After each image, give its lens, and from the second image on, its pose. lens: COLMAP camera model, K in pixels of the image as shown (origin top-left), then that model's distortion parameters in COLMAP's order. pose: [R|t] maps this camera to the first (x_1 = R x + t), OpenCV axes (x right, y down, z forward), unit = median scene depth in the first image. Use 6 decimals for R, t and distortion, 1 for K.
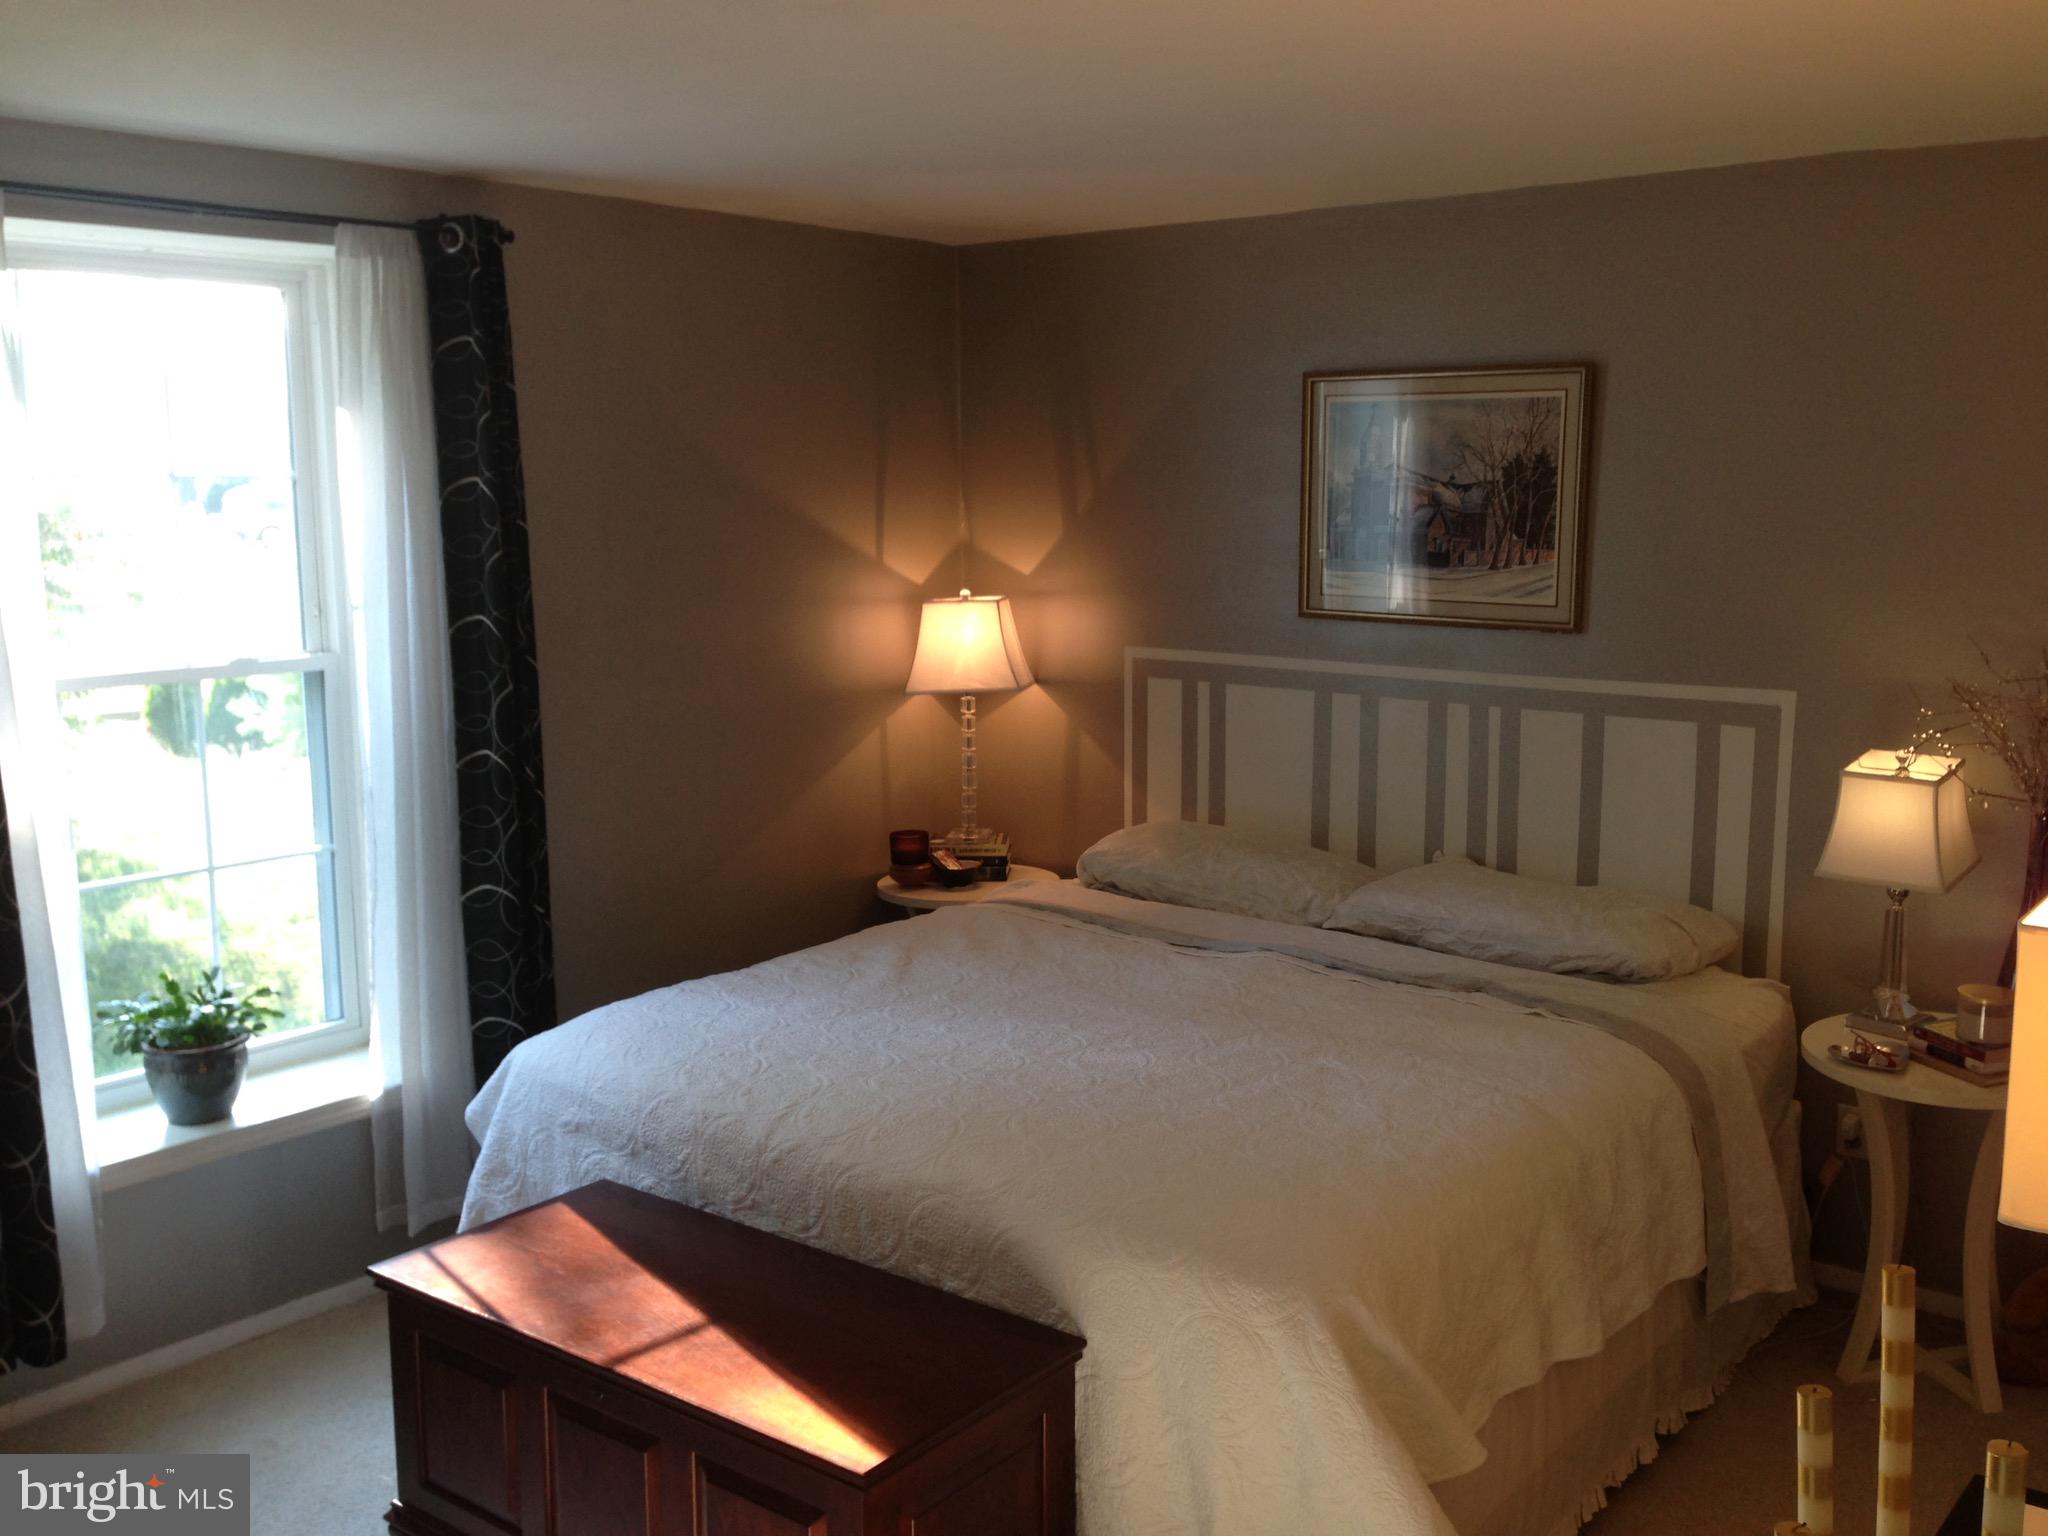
lens RADIAL K [[1867.7, 0, 1019.1], [0, 1867.7, 755.3], [0, 0, 1]] dist [0.118022, -0.172552]
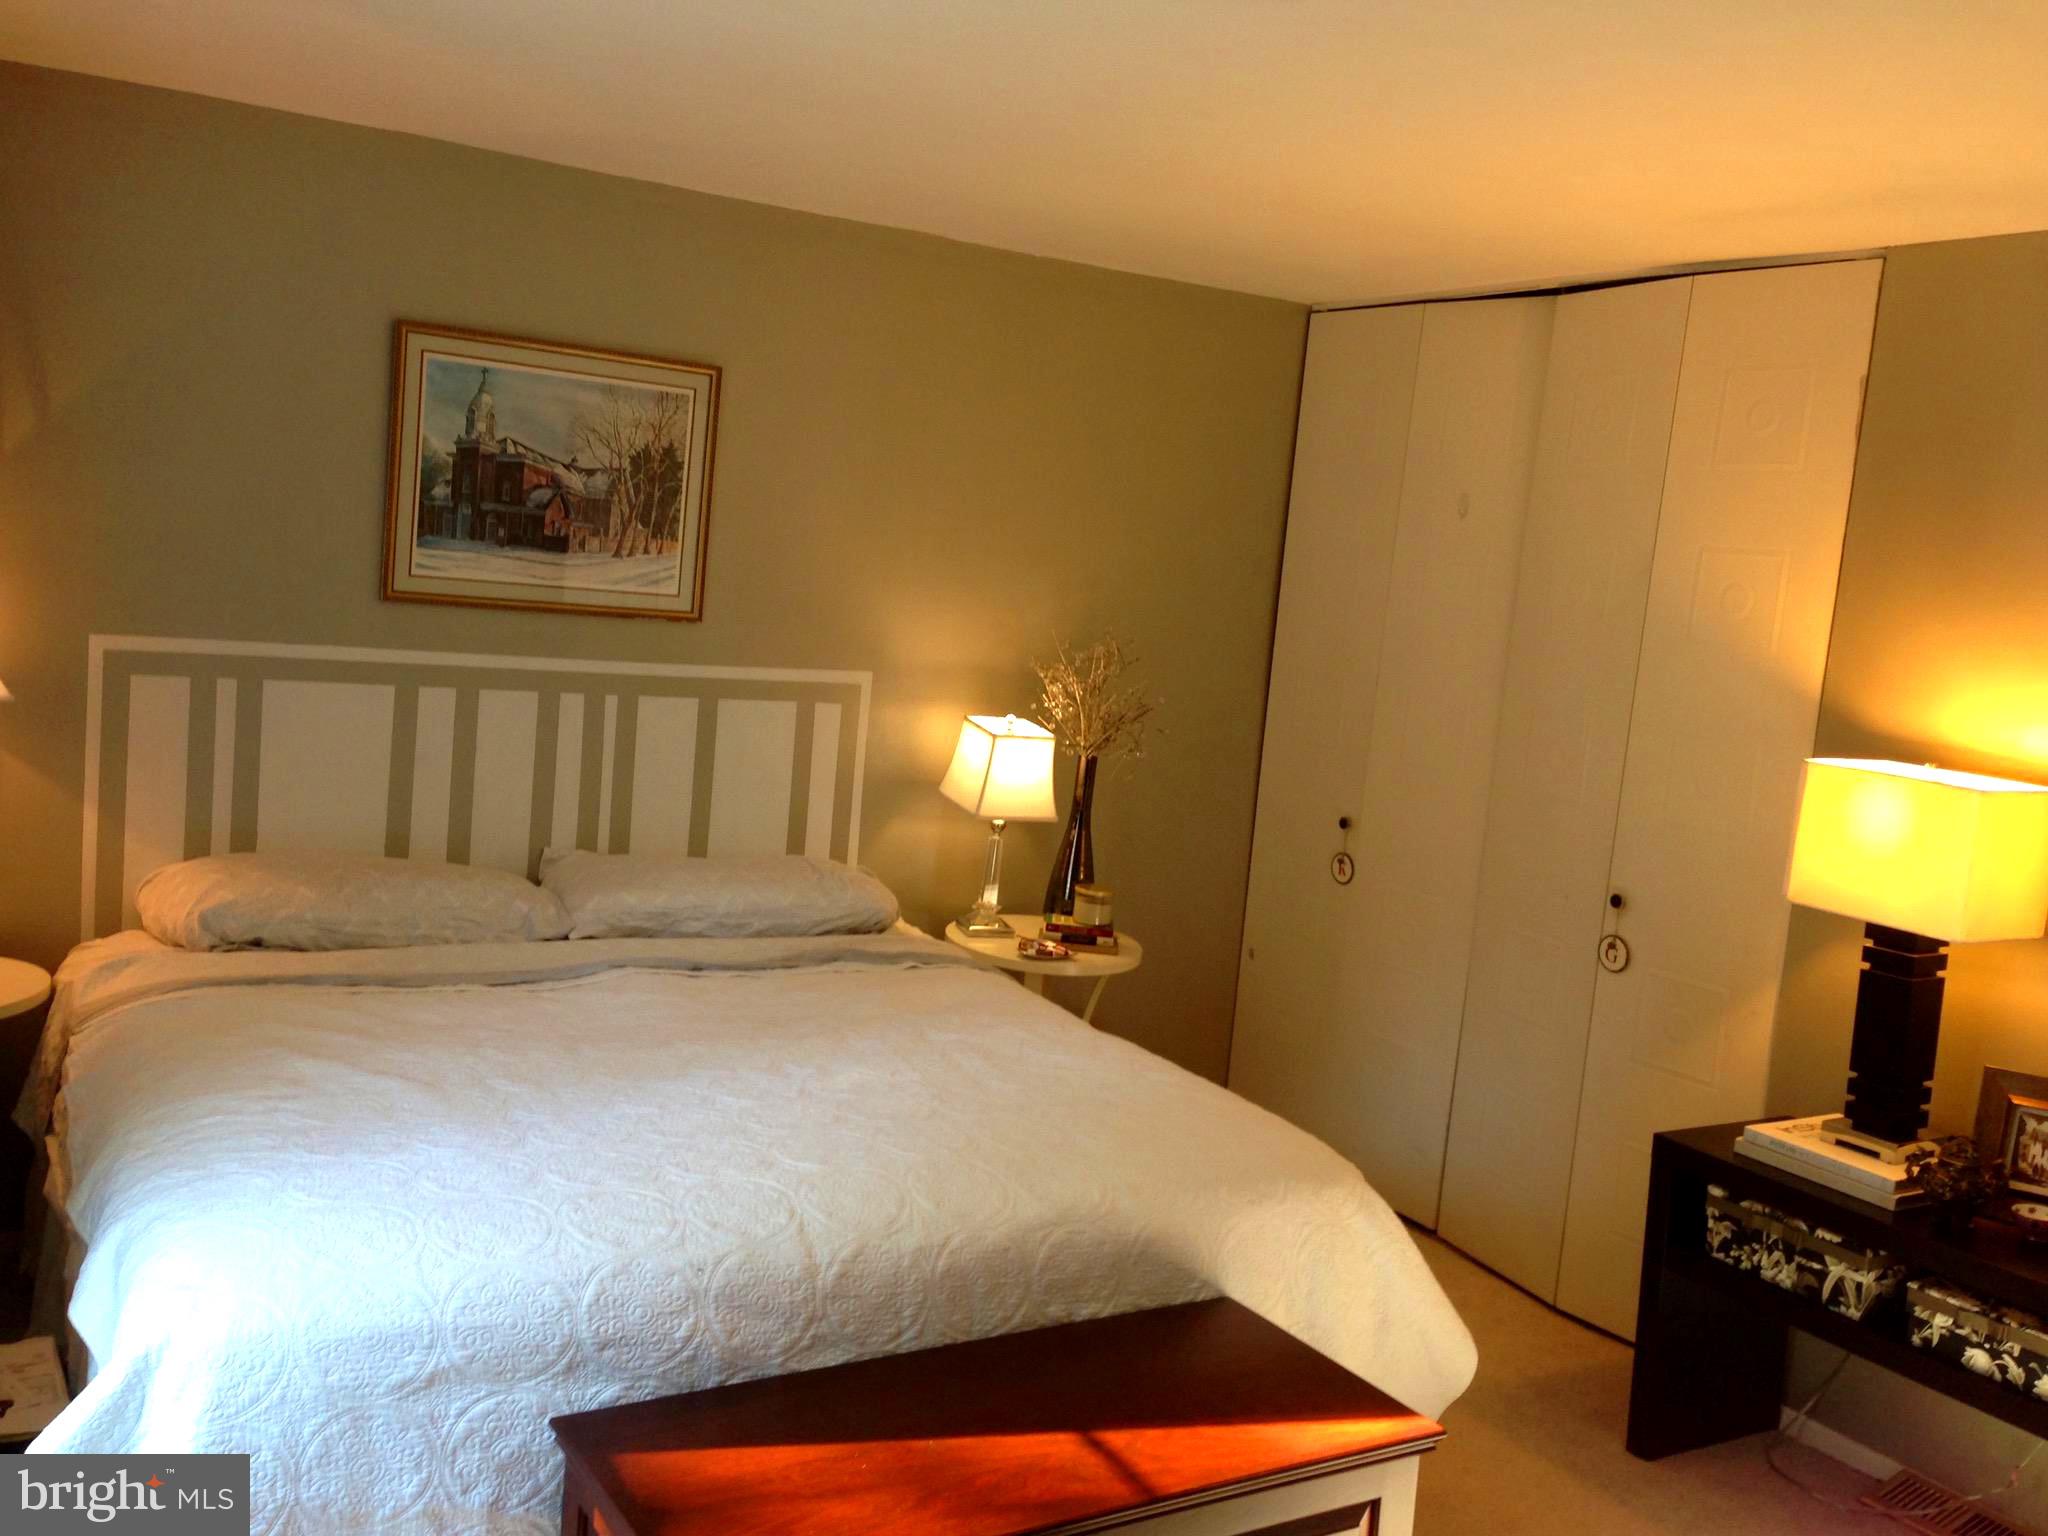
lens RADIAL K [[1920.2, 0, 974.6], [0, 1920.2, 766.4], [0, 0, 1]] dist [0.076060, 0.005424]
pose [[0.354009, -0.074973, 0.932232, -0.709558], [0.050606, 0.996857, 0.060953, -0.045363], [-0.933872, 0.025598, 0.356690, 0.511710]]
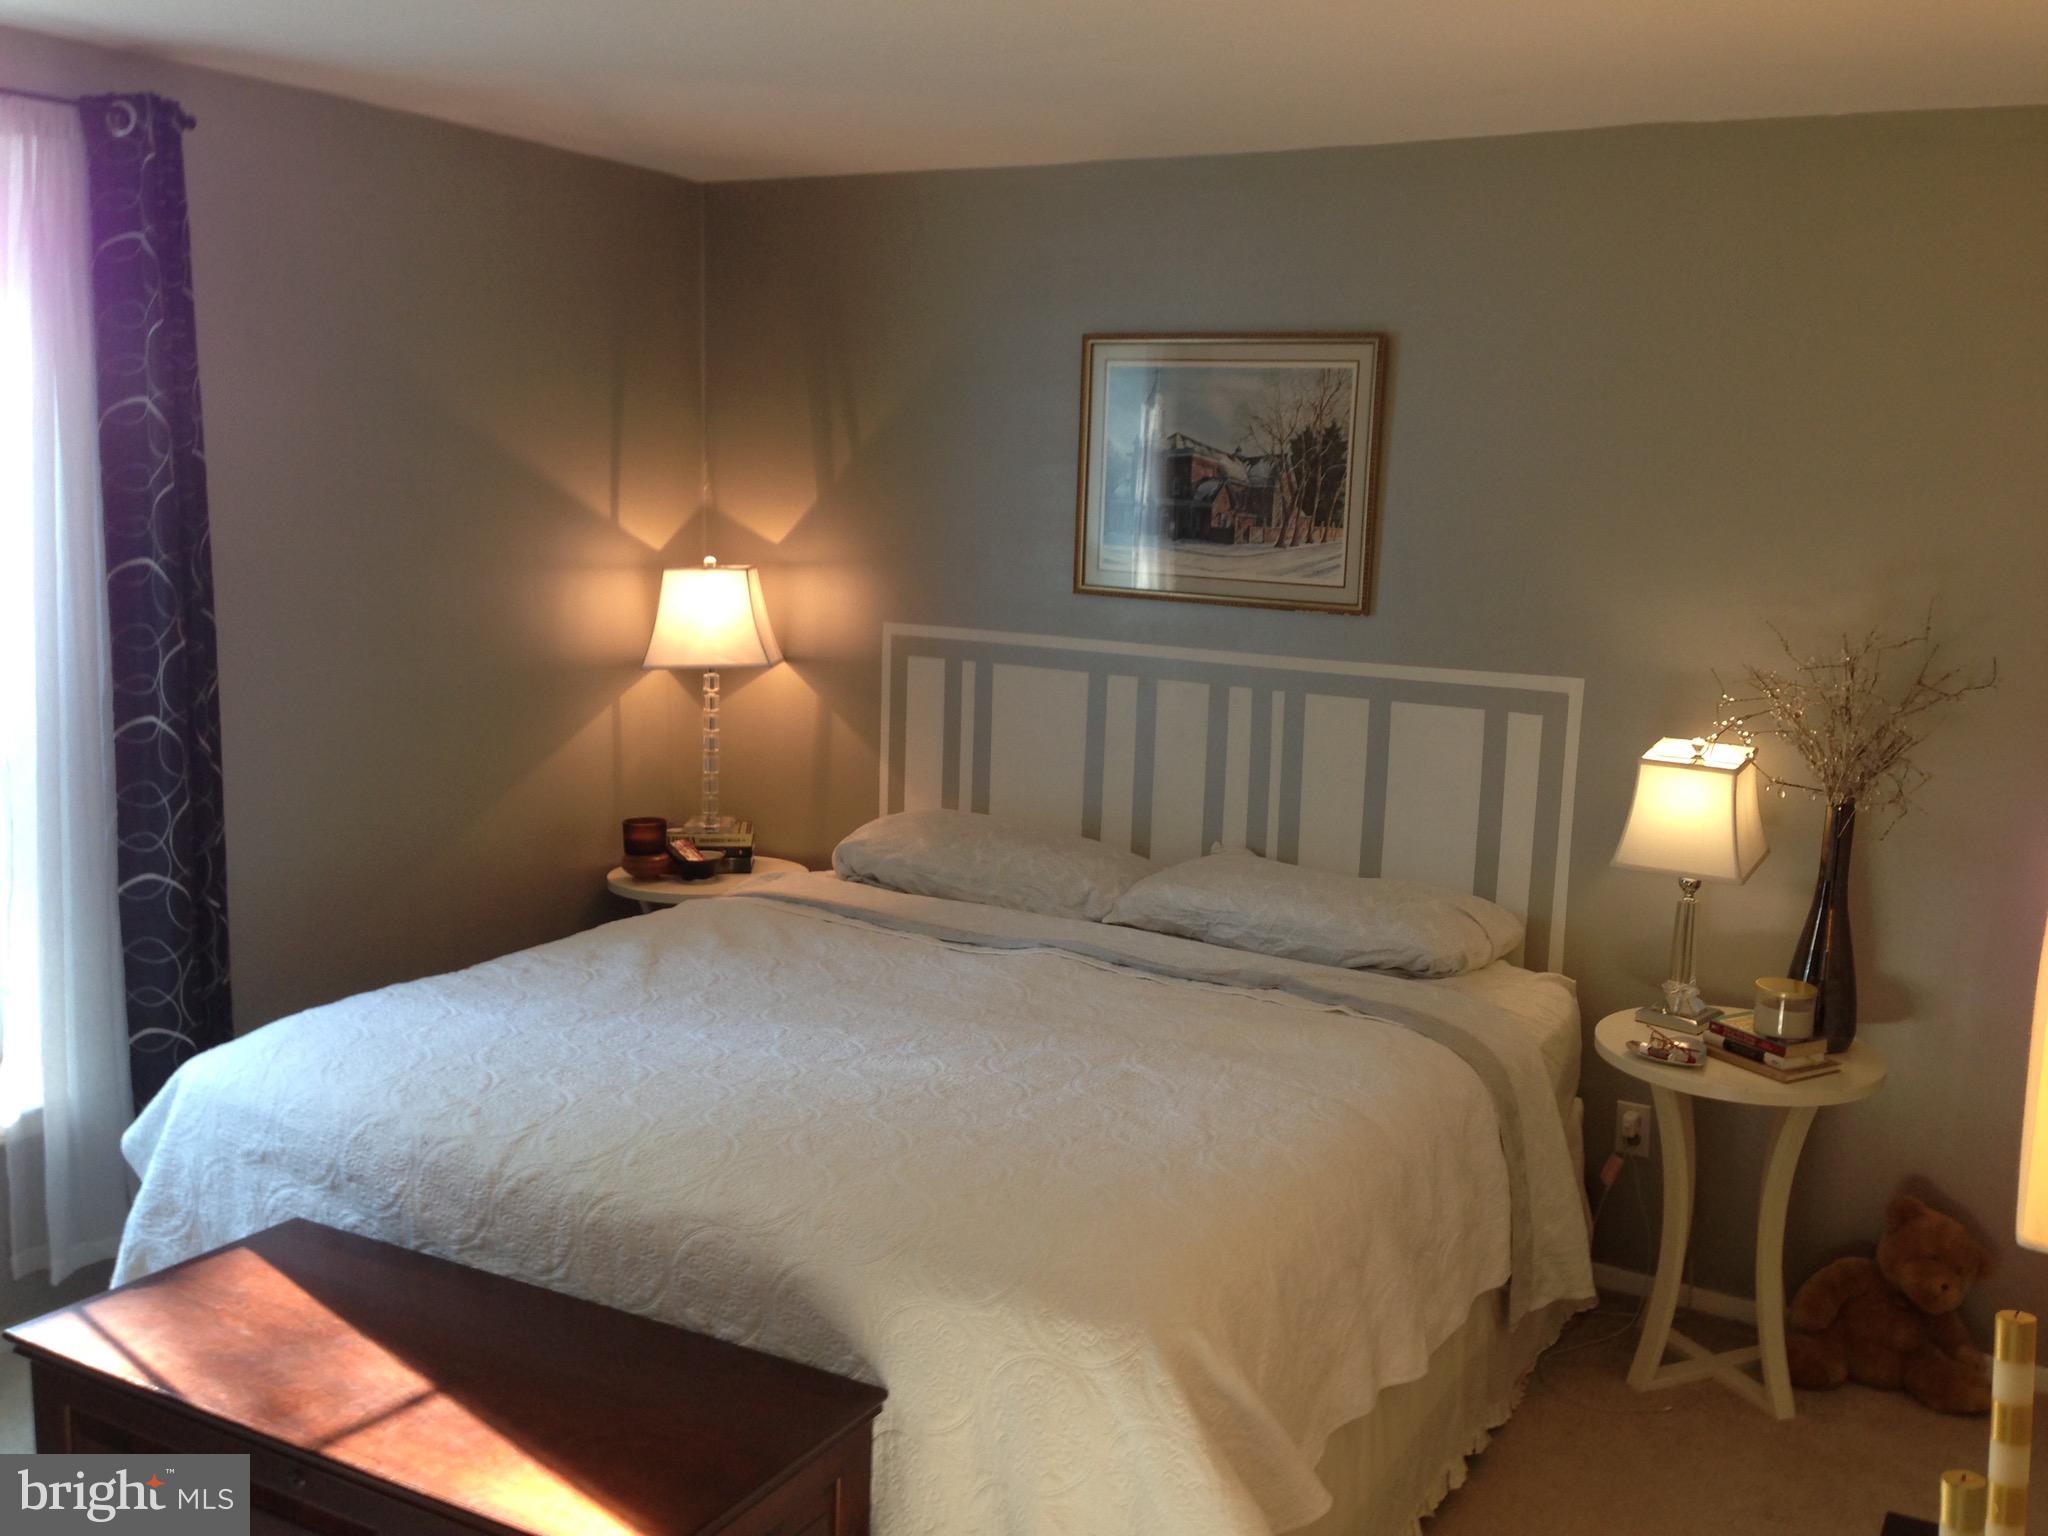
lens RADIAL K [[1875.0, 0, 1017.4], [0, 1875.0, 749.5], [0, 0, 1]] dist [0.114708, -0.169227]
pose [[0.987023, 0.014071, 0.159959, -0.034469], [-0.013468, 0.999898, -0.004857, 0.011643], [-0.160011, 0.002640, 0.987112, 0.085685]]
